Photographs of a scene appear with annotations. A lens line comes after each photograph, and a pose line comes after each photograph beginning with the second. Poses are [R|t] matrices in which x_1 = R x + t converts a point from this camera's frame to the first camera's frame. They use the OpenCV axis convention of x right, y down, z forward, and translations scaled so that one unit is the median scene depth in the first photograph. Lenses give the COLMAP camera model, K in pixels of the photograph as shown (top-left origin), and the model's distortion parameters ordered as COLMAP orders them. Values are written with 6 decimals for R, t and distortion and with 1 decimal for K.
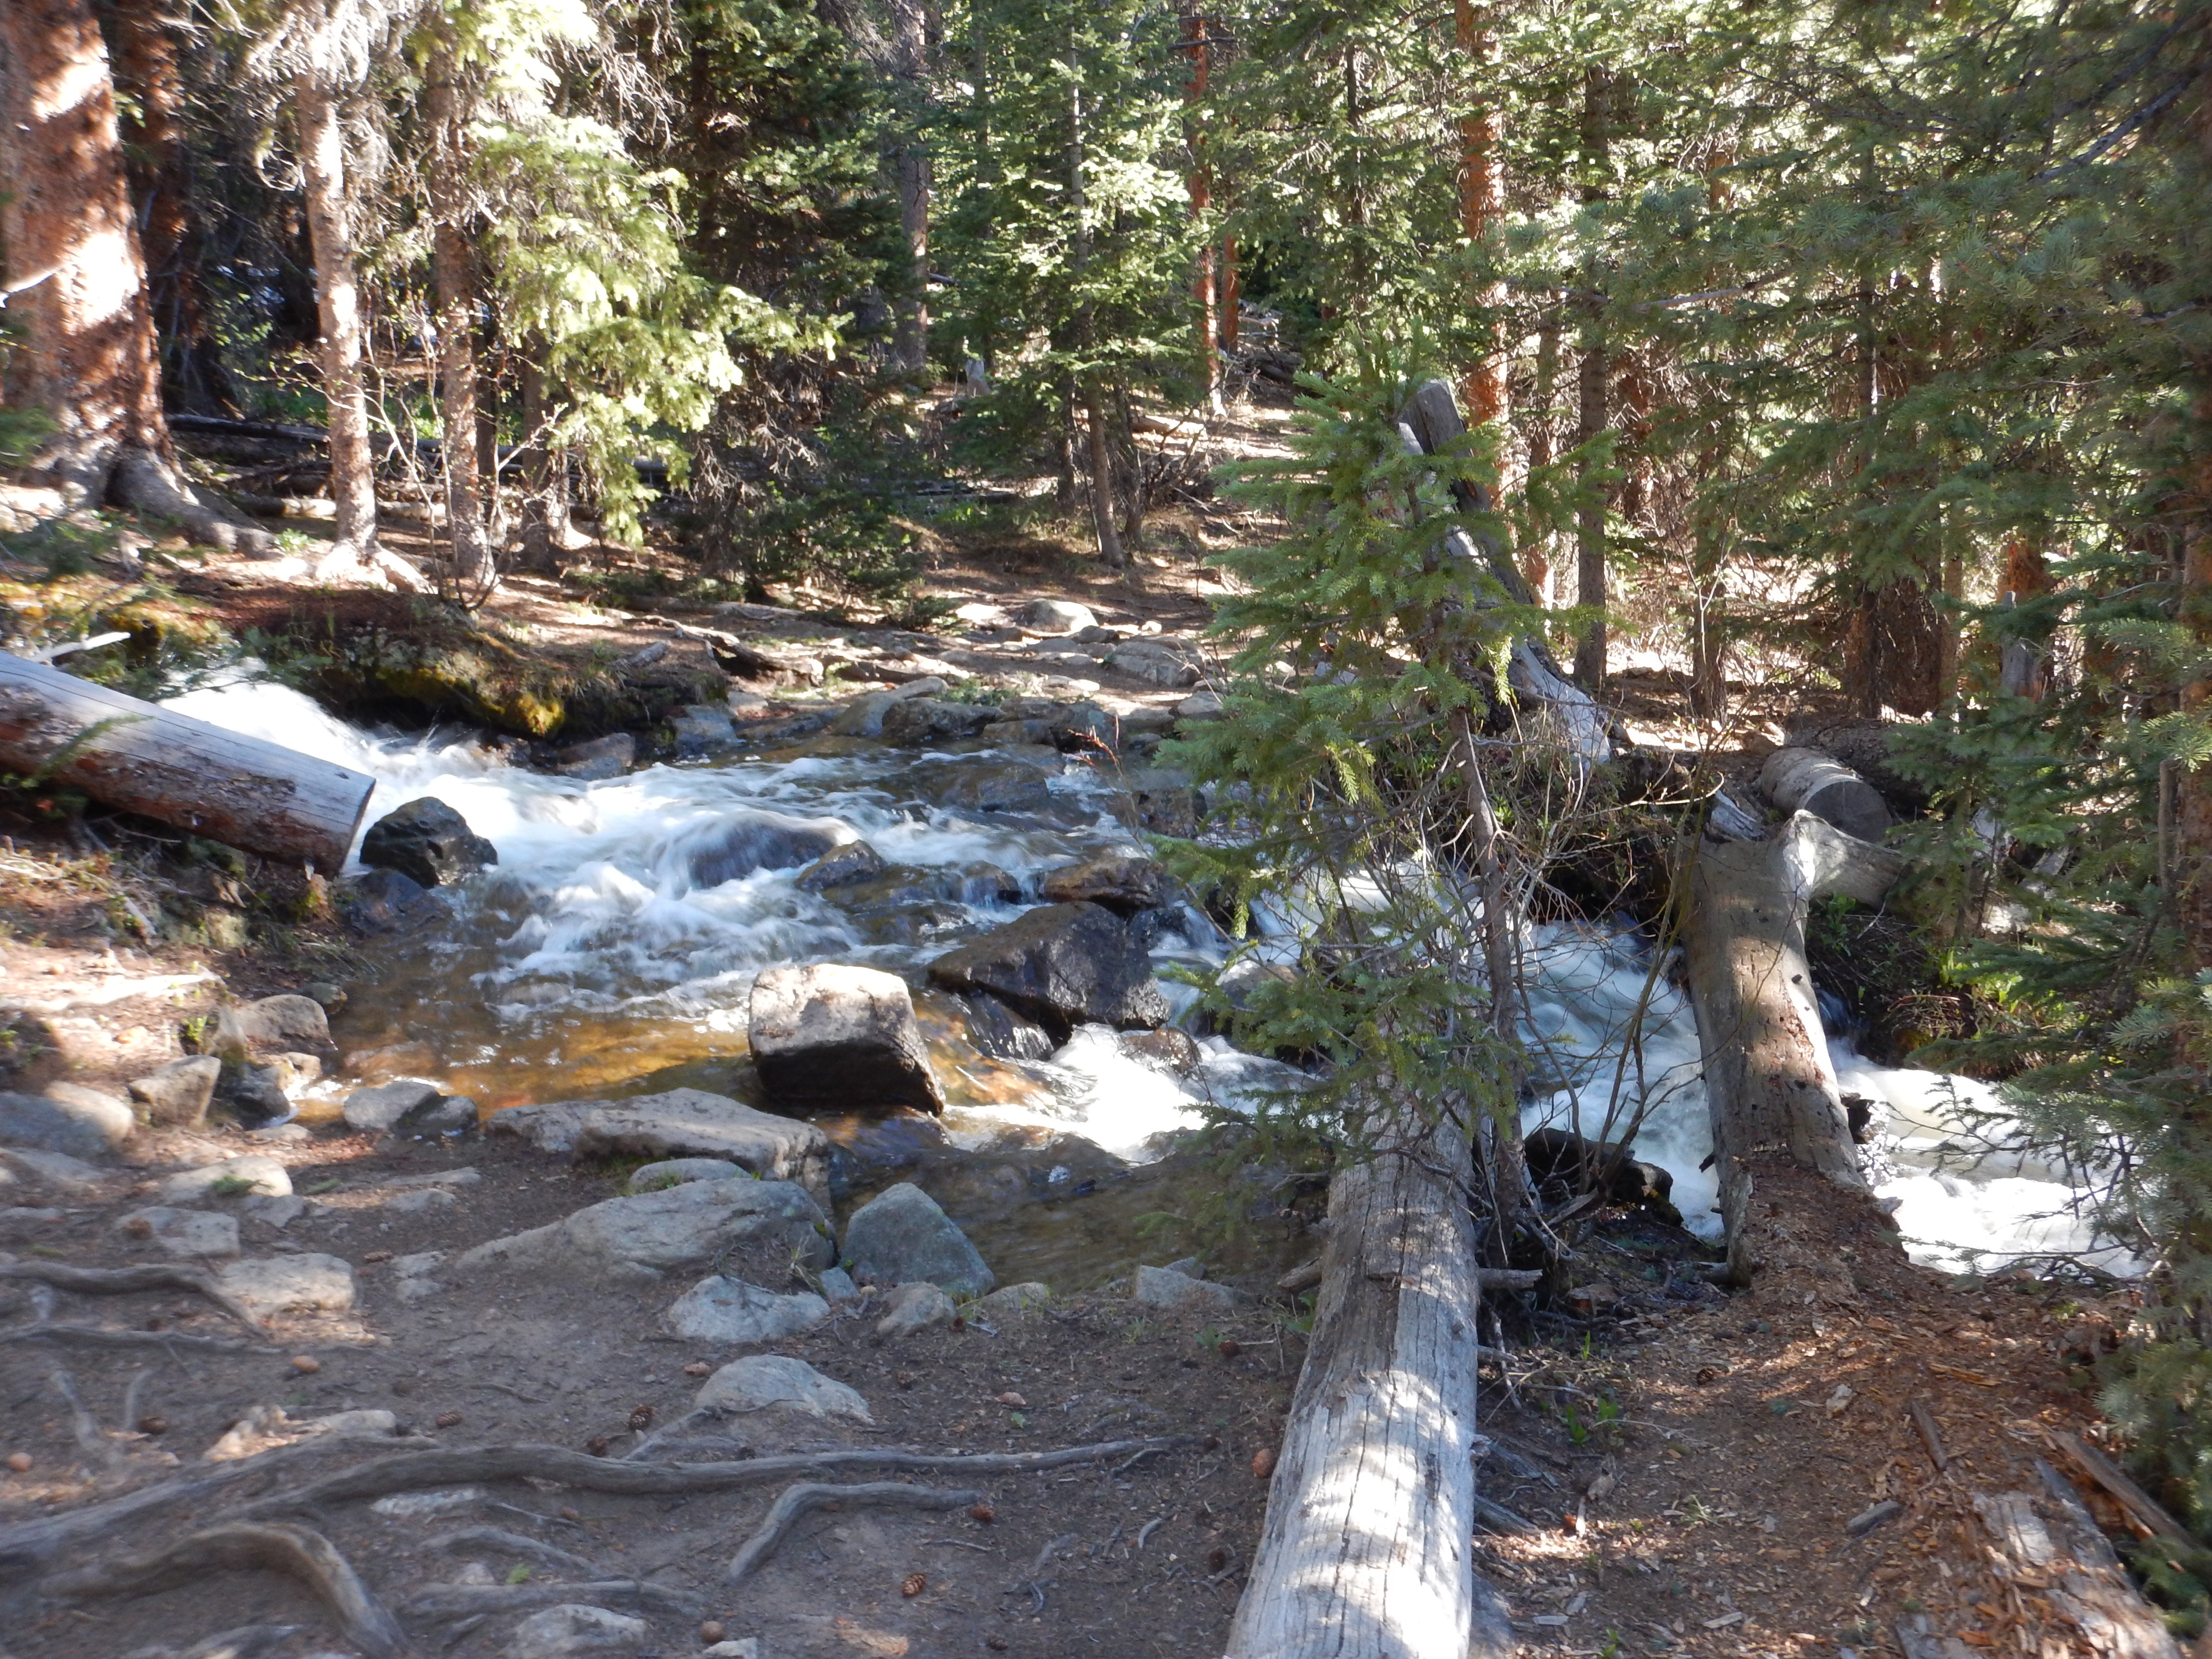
lens RADIAL K [[2360.4, 0, 1106.0], [0, 2360.4, 829.5], [0, 0, 1]] dist [0.093948, 0.001400]
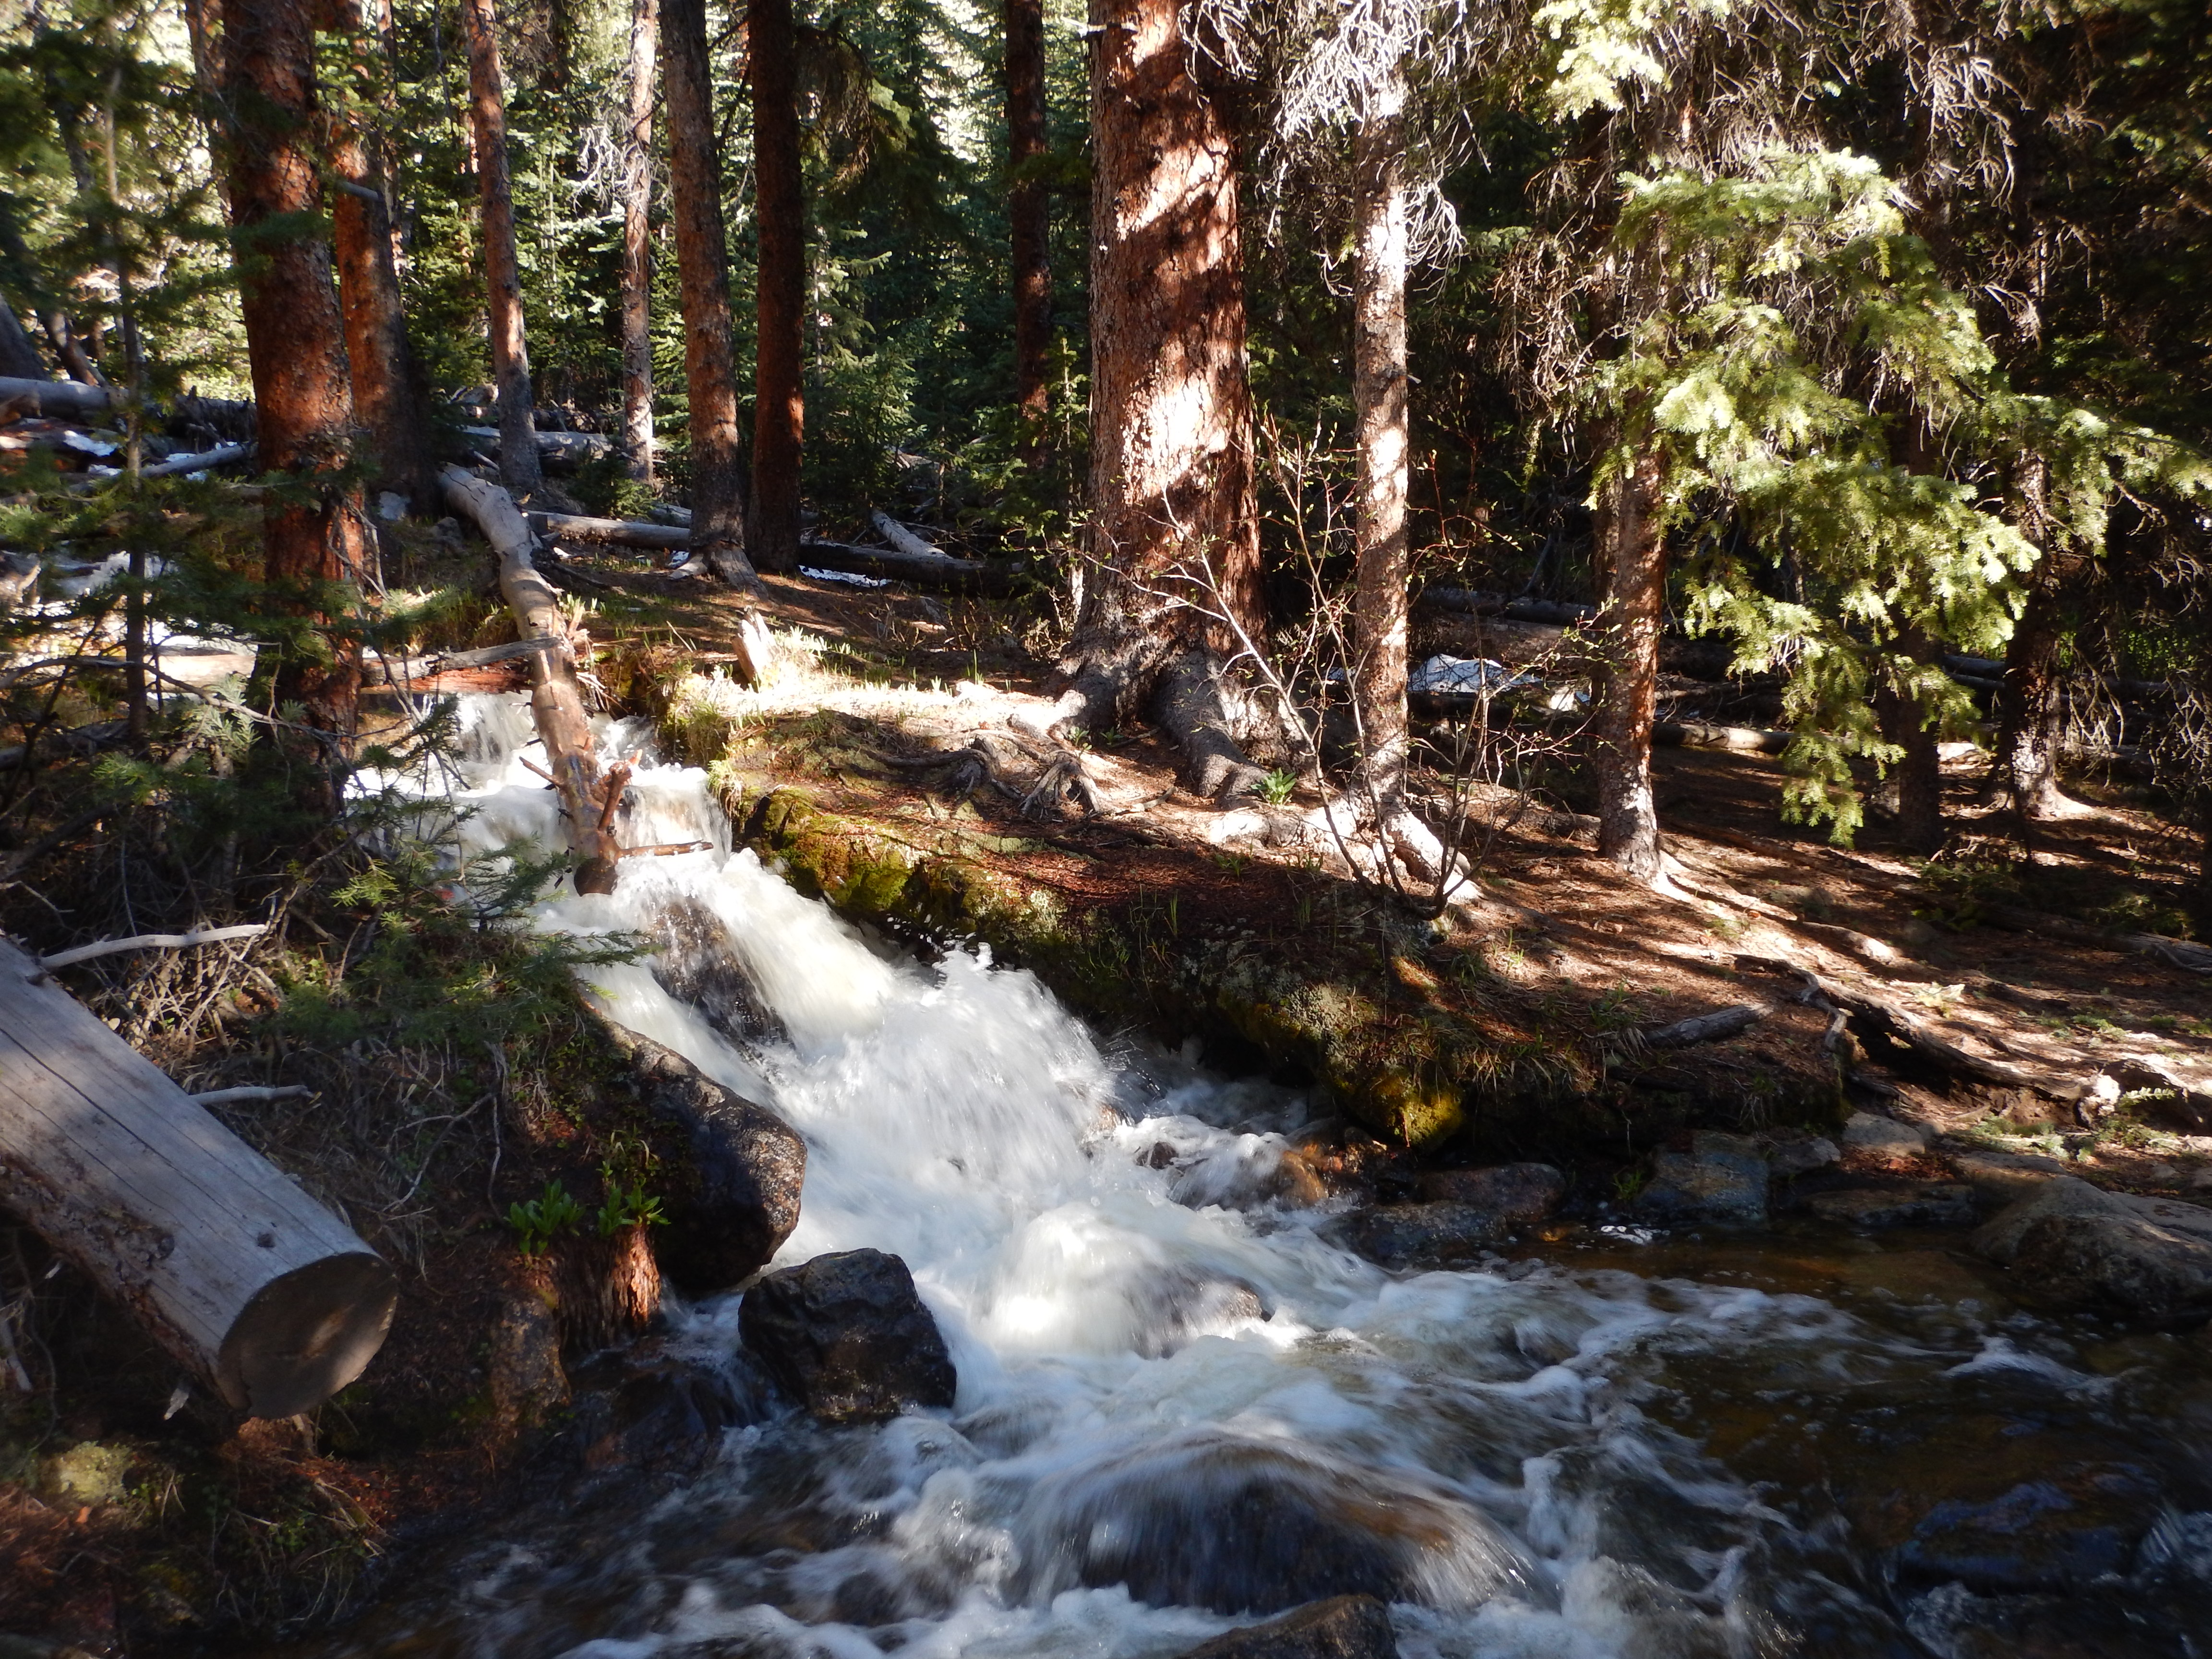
lens RADIAL K [[2360.4, 0, 1106.0], [0, 2360.4, 829.5], [0, 0, 1]] dist [0.093948, 0.001400]
pose [[0.647848, 0.092785, -0.756098, 0.149356], [-0.157823, 0.987367, -0.014062, -0.091807], [0.745241, 0.128440, 0.654308, 0.512482]]
